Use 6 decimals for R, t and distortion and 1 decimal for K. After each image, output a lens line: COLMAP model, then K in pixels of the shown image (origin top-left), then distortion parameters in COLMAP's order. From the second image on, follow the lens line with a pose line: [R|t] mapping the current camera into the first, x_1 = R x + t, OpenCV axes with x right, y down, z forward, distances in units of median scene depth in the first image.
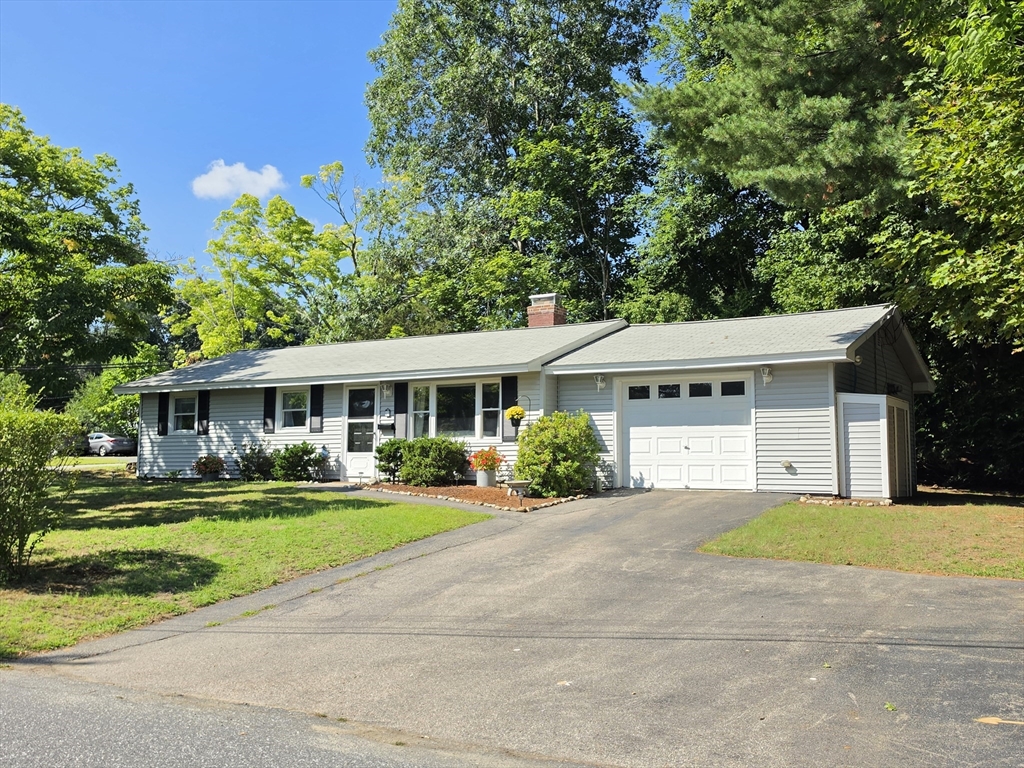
lens RADIAL K [[941.8, 0, 512.3], [0, 941.8, 380.9], [0, 0, 1]] dist [0.088116, 0.000000]
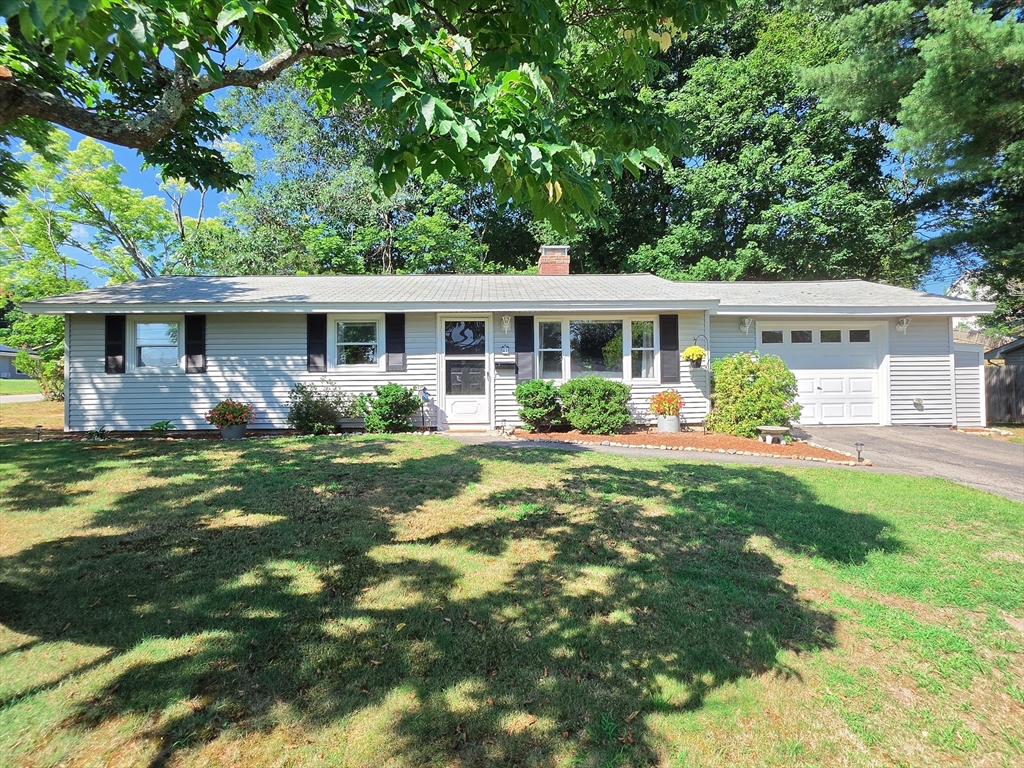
lens RADIAL K [[589.0, 0, 510.5], [0, 589.0, 383.0], [0, 0, 1]] dist [-0.006414, -0.000359]
pose [[0.828521, -0.003876, 0.559945, -0.461029], [-0.037078, 0.997402, 0.061767, 0.032357], [-0.558730, -0.071937, 0.826224, 0.577604]]
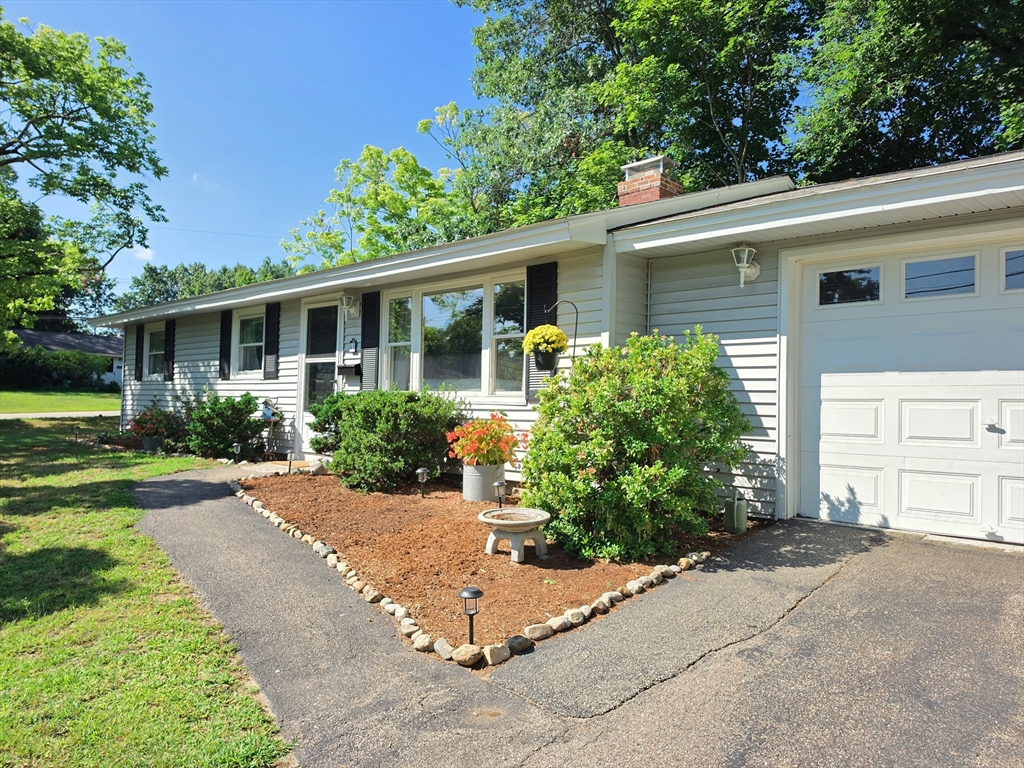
lens RADIAL K [[705.2, 0, 506.3], [0, 705.2, 387.0], [0, 0, 1]] dist [0.009678, -0.007958]
pose [[0.978503, 0.011799, -0.205894, 0.051200], [0.001032, 0.998069, 0.062099, 0.034104], [0.206229, -0.060976, 0.976602, 0.634636]]
